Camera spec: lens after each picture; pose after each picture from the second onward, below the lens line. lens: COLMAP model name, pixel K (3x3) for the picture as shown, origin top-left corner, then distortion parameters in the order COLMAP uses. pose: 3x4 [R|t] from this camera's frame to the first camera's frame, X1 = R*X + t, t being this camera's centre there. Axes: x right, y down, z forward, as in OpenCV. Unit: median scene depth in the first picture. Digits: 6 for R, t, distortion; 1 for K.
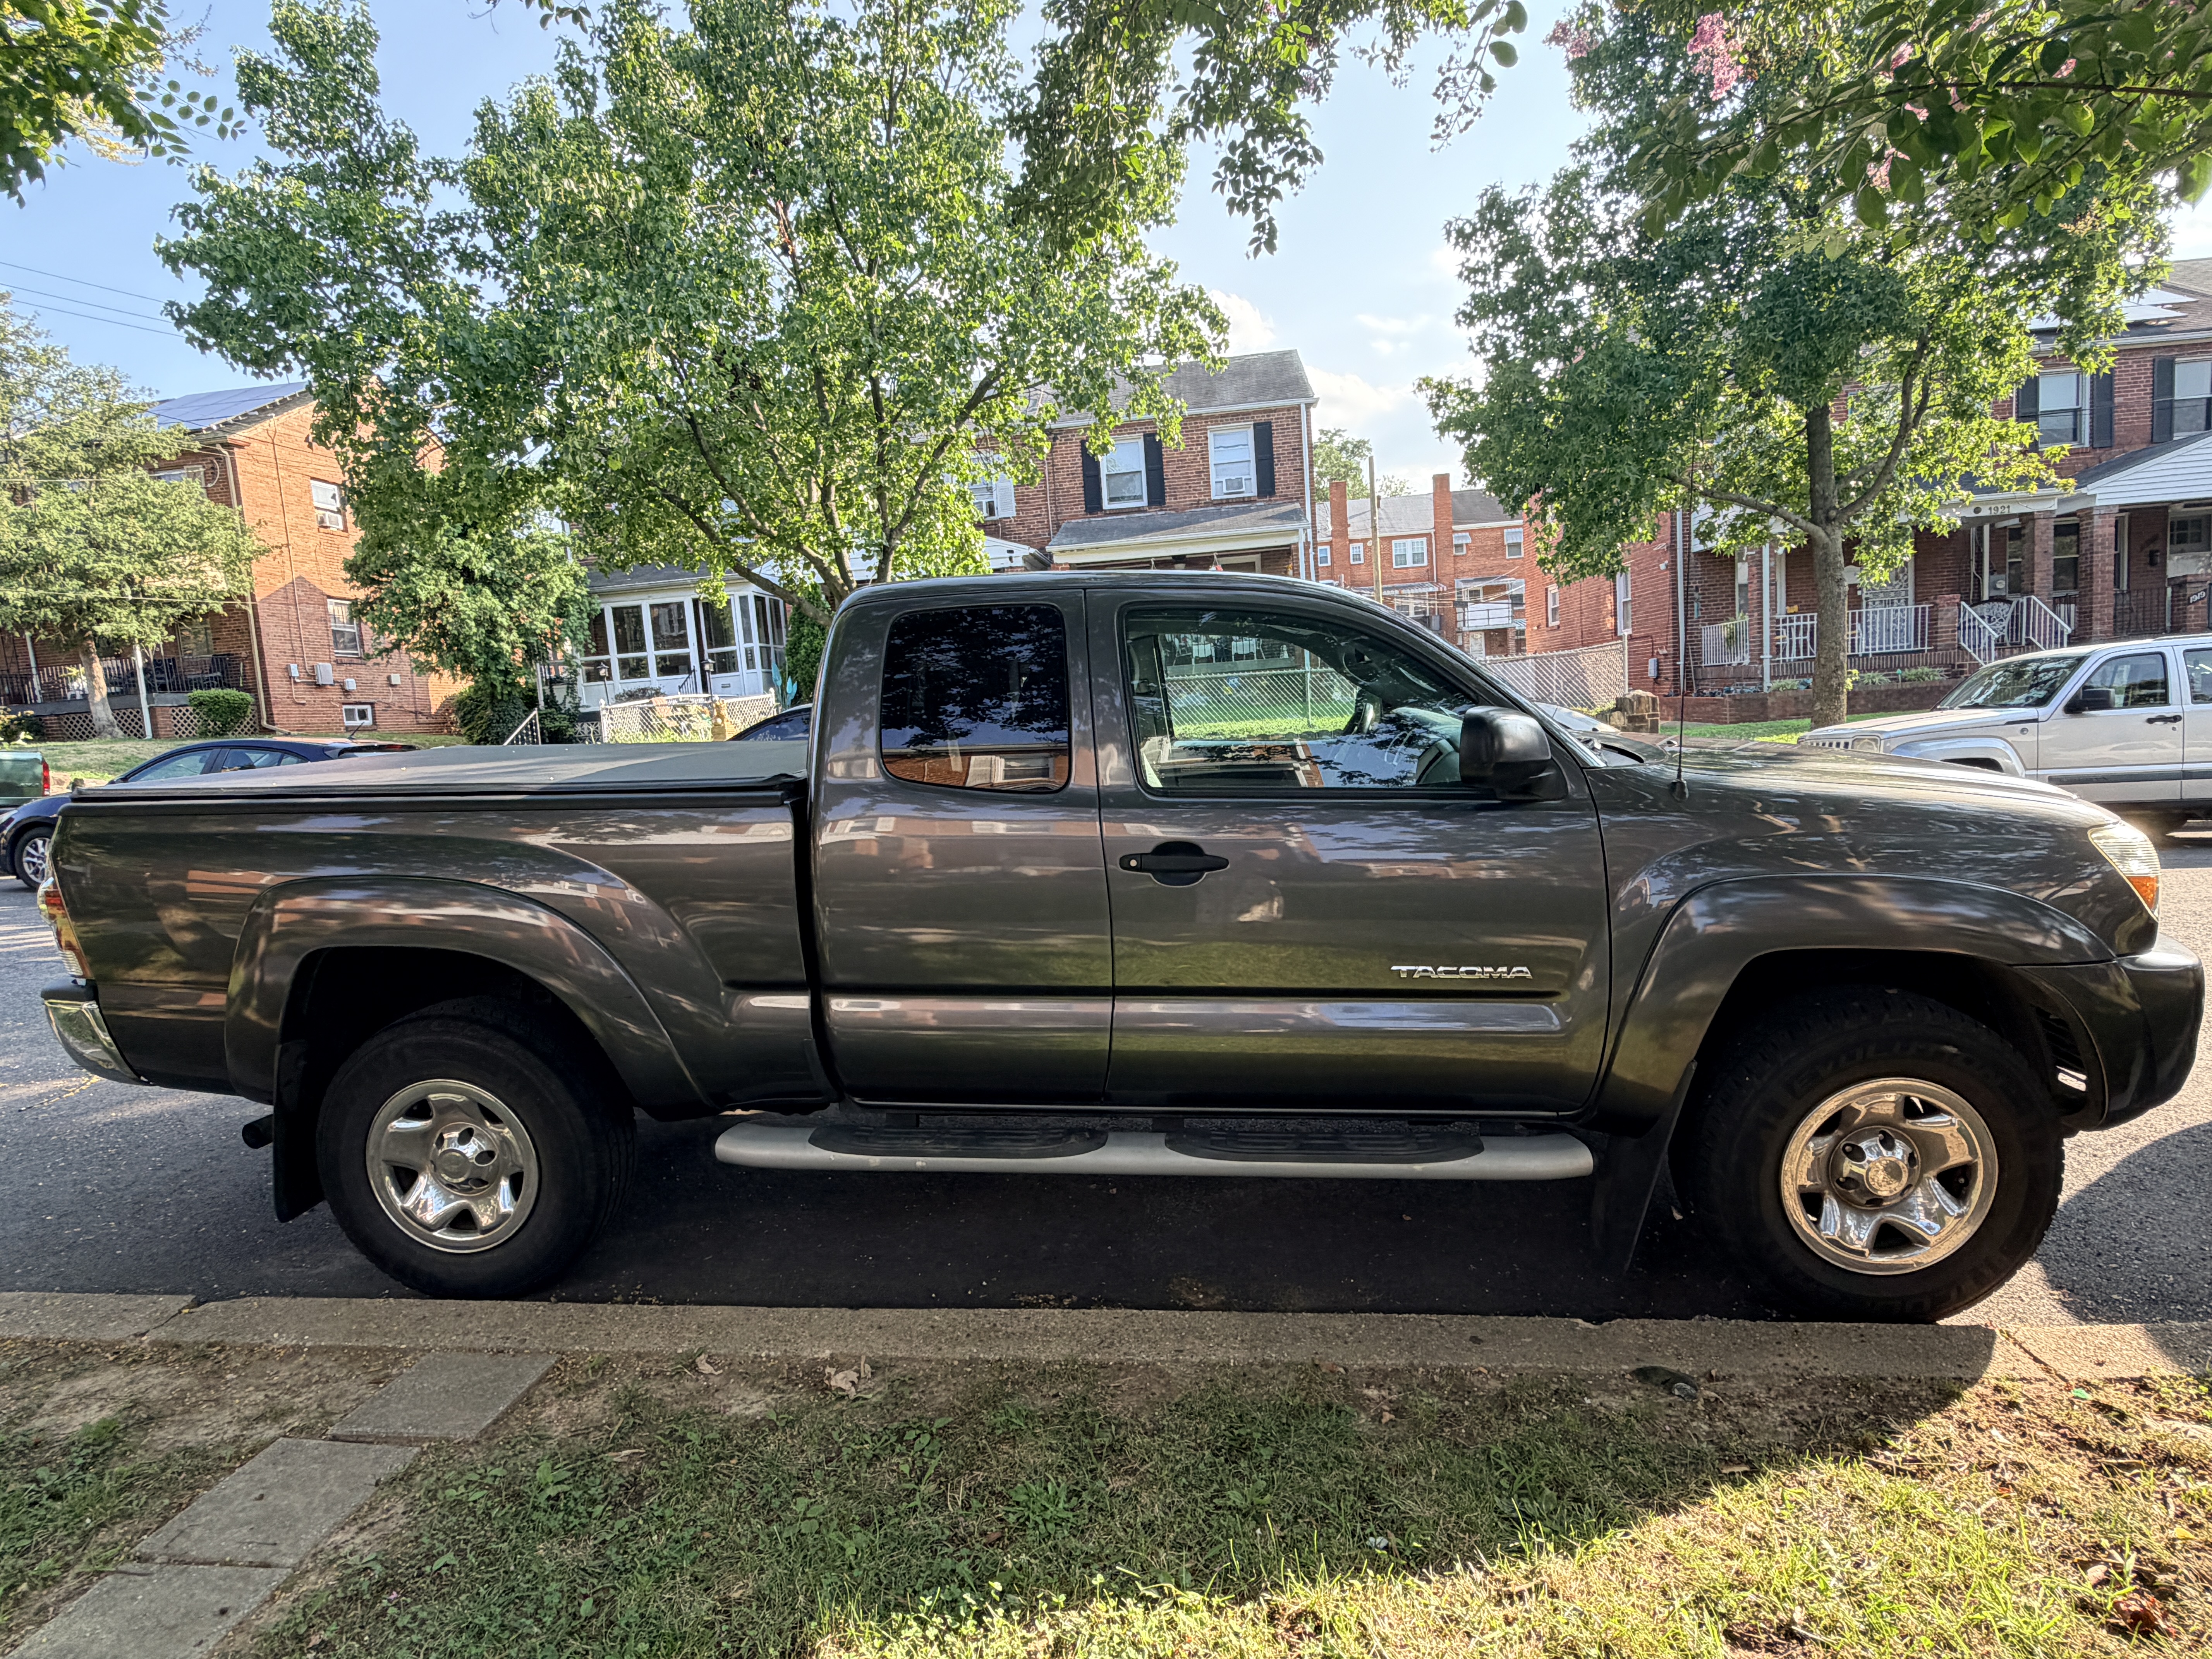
lens RADIAL K [[1141.9, 0, 1104.8], [0, 1141.9, 844.6], [0, 0, 1]] dist [0.014669, -0.000307]
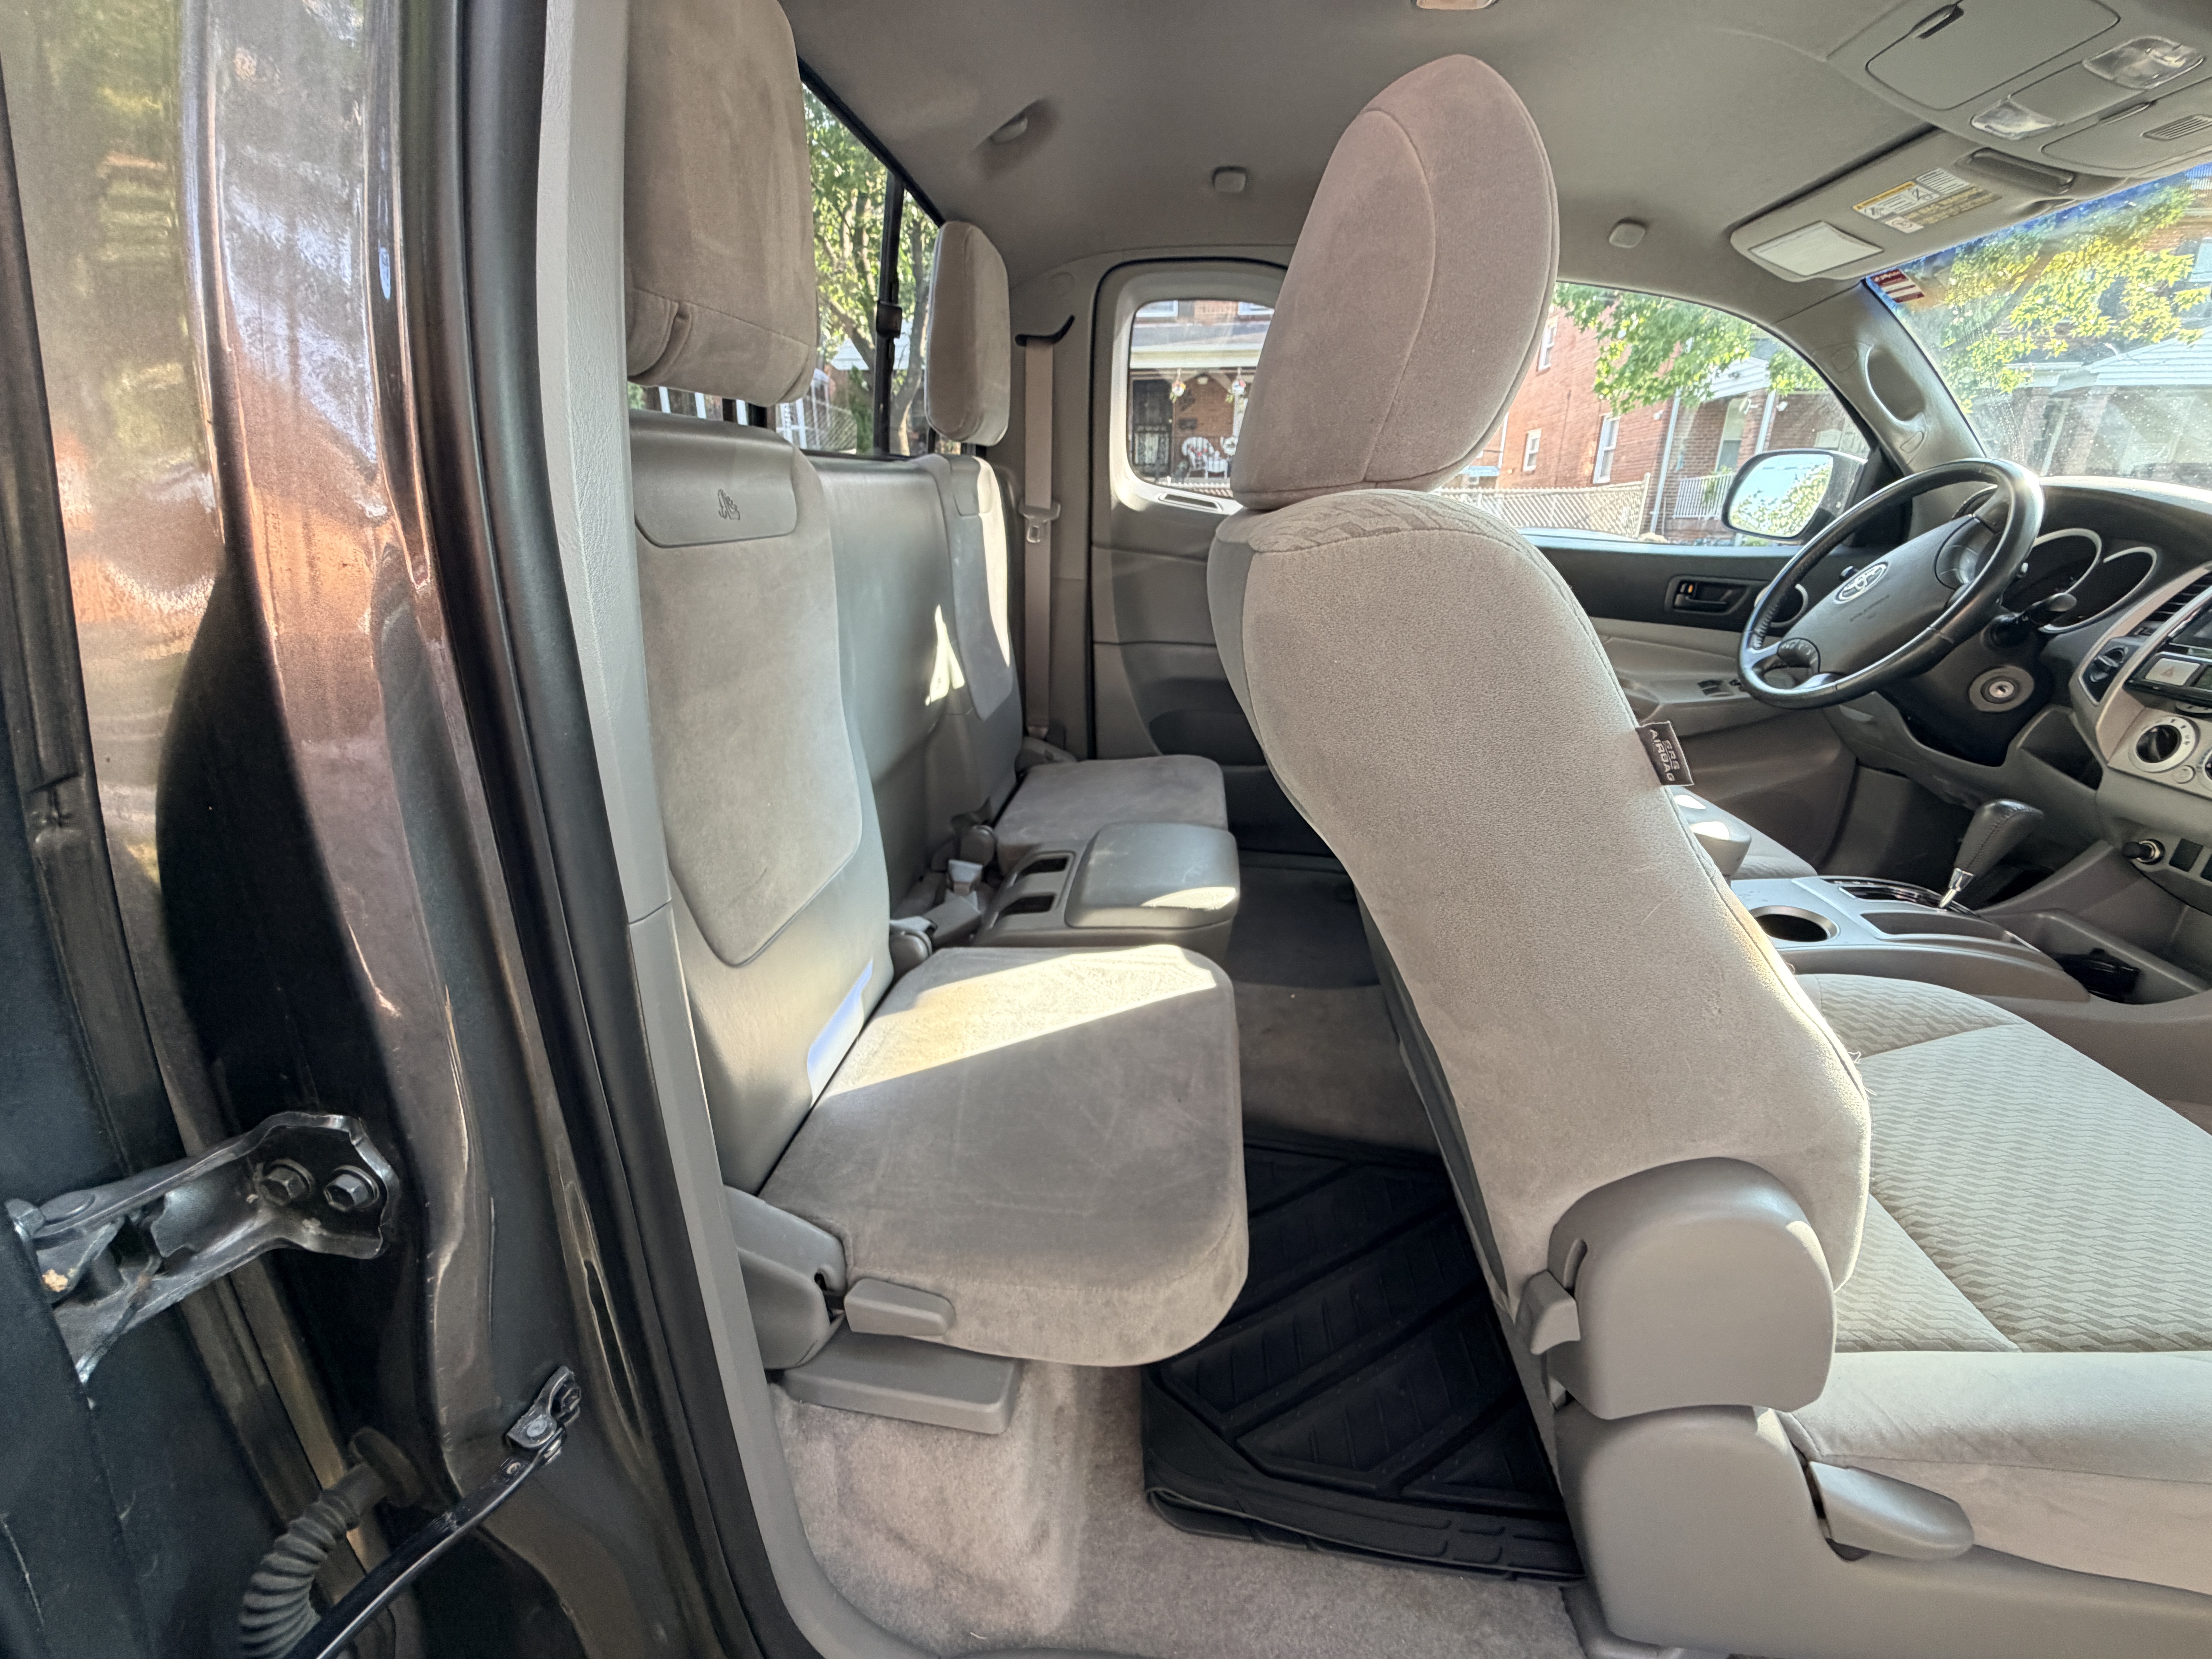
lens RADIAL K [[884.9, 0, 1096.9], [0, 884.9, 832.9], [0, 0, 1]] dist [0.001426, -0.000518]
pose [[0.997217, 0.072423, 0.017710, -0.016241], [-0.074544, 0.973019, 0.218353, -0.007035], [-0.001418, -0.219065, 0.975709, 0.112764]]
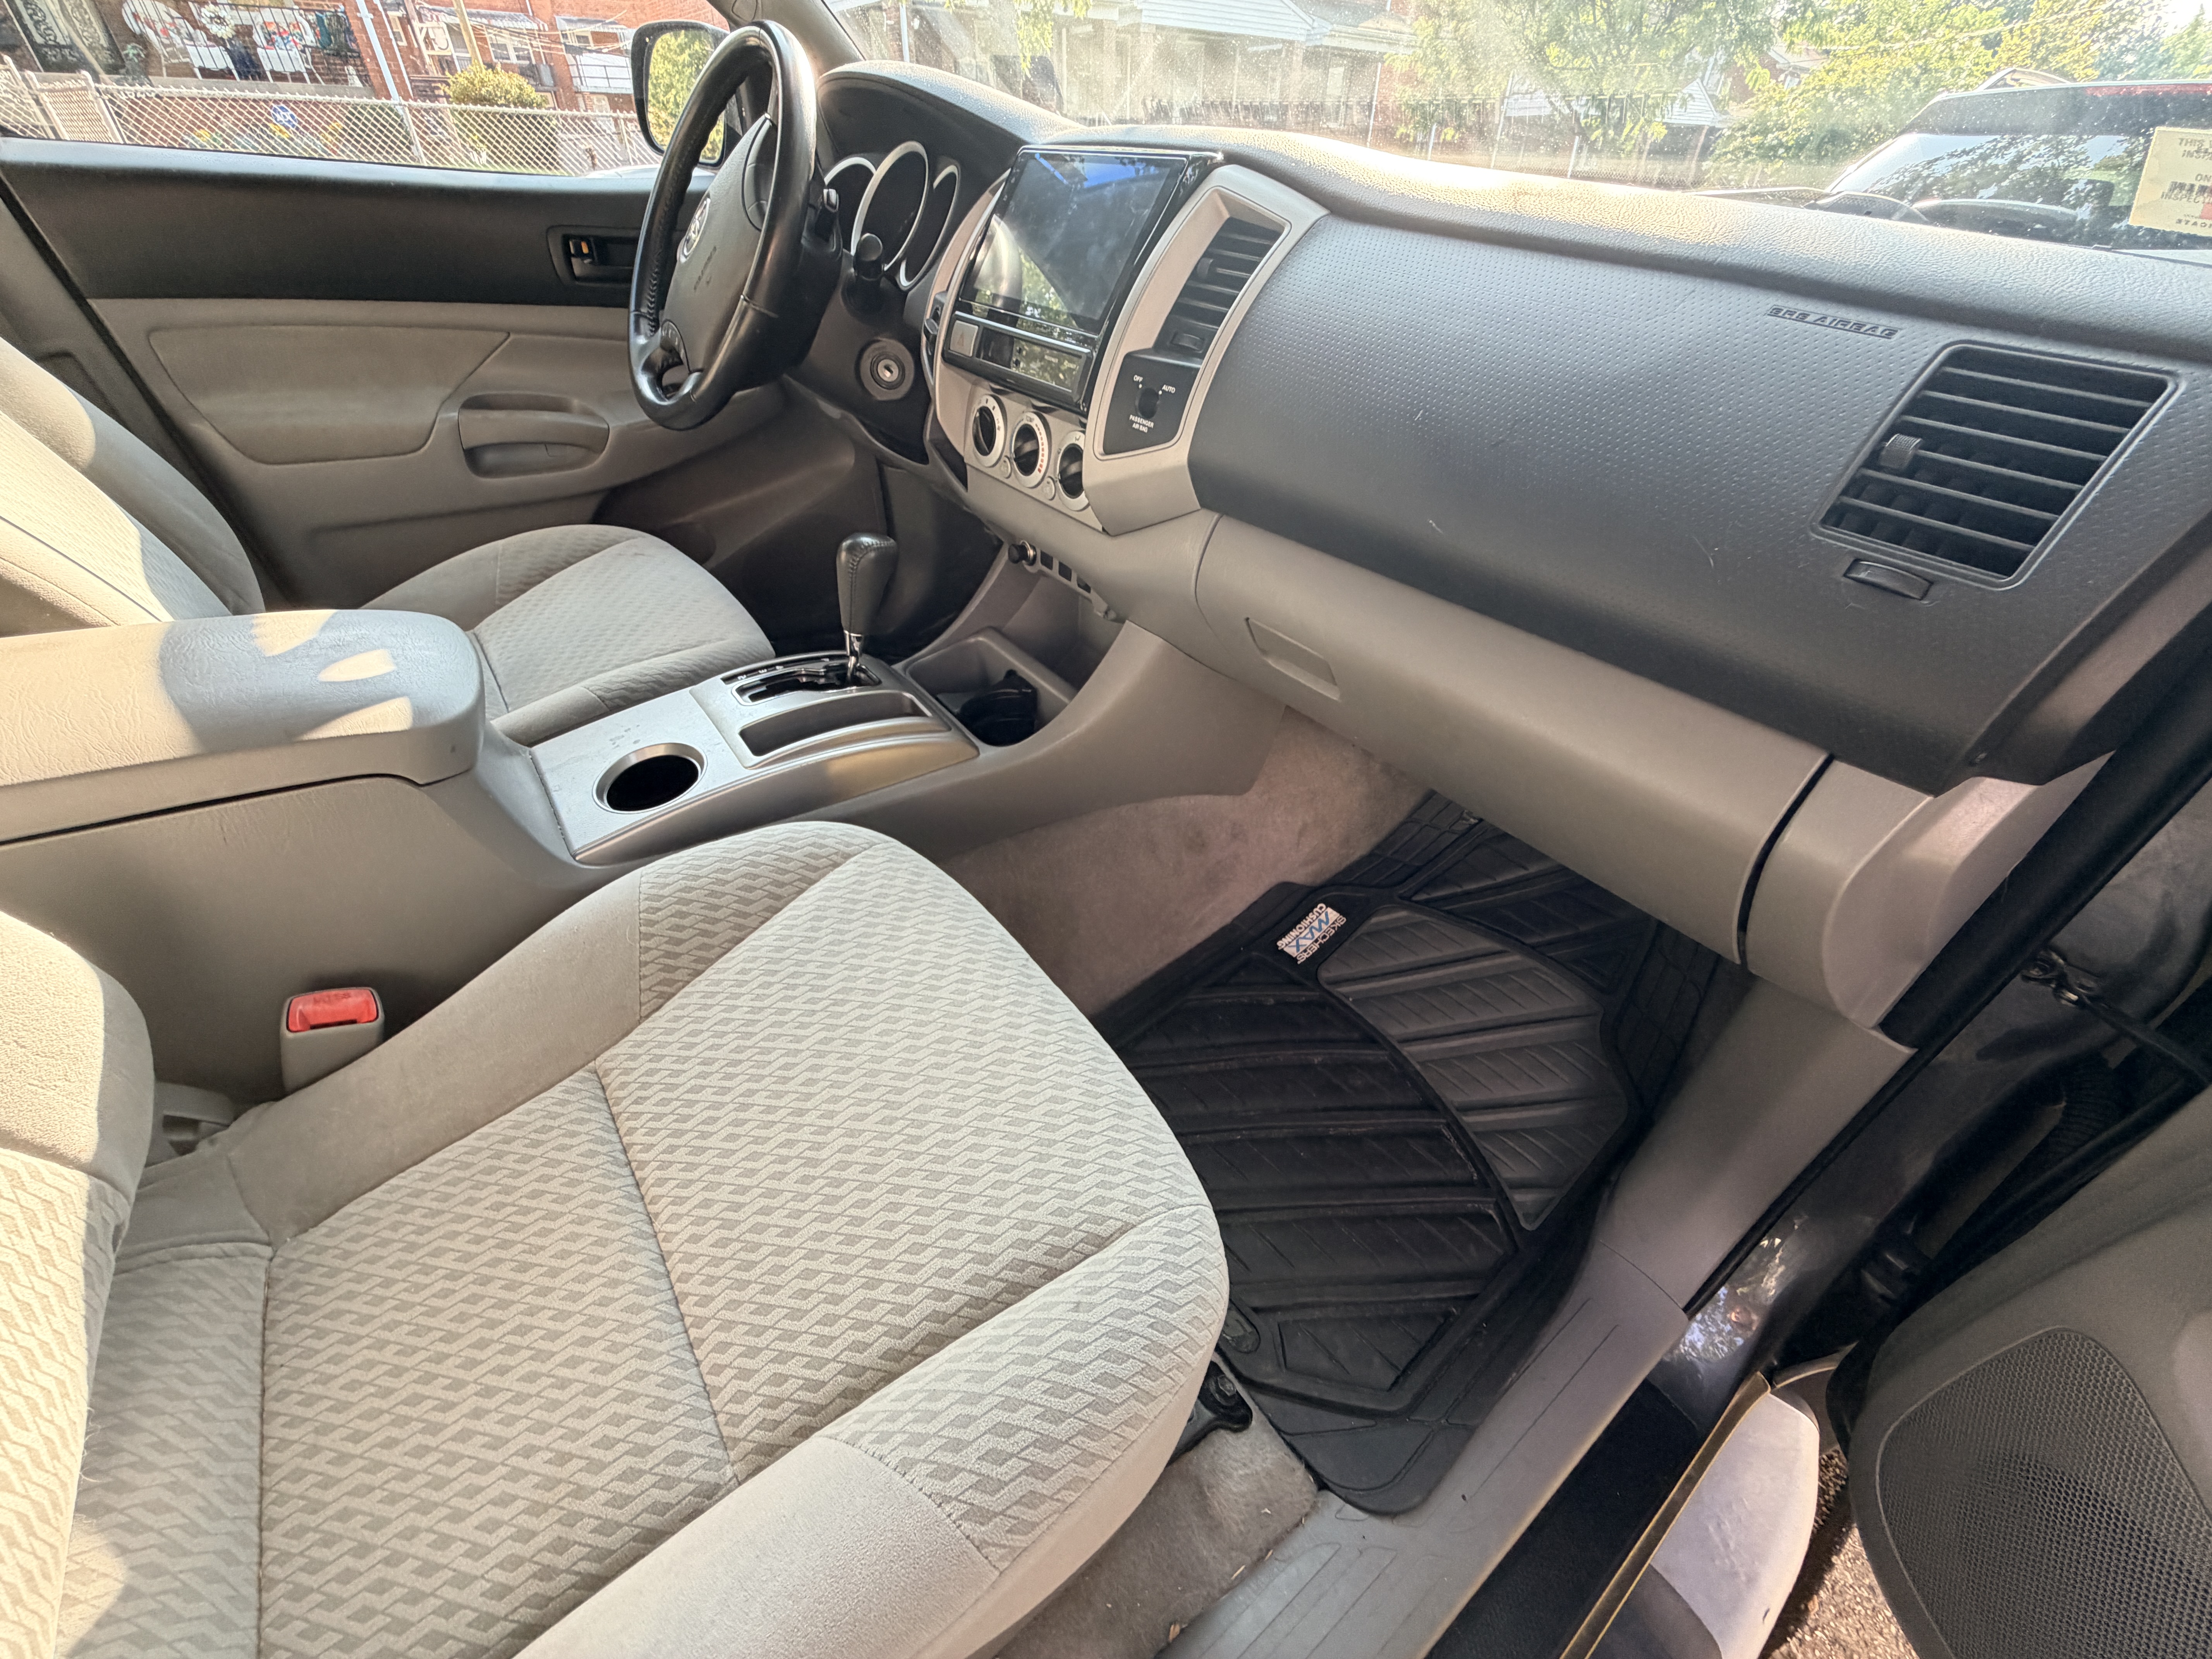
lens RADIAL K [[884.9, 0, 1100.9], [0, 884.9, 825.7], [0, 0, 1]] dist [0.001426, -0.000518]
pose [[0.739464, -0.338412, 0.581954, 0.015786], [0.020911, 0.875594, 0.482595, -0.009279], [-0.672871, -0.344692, 0.654547, 0.123703]]
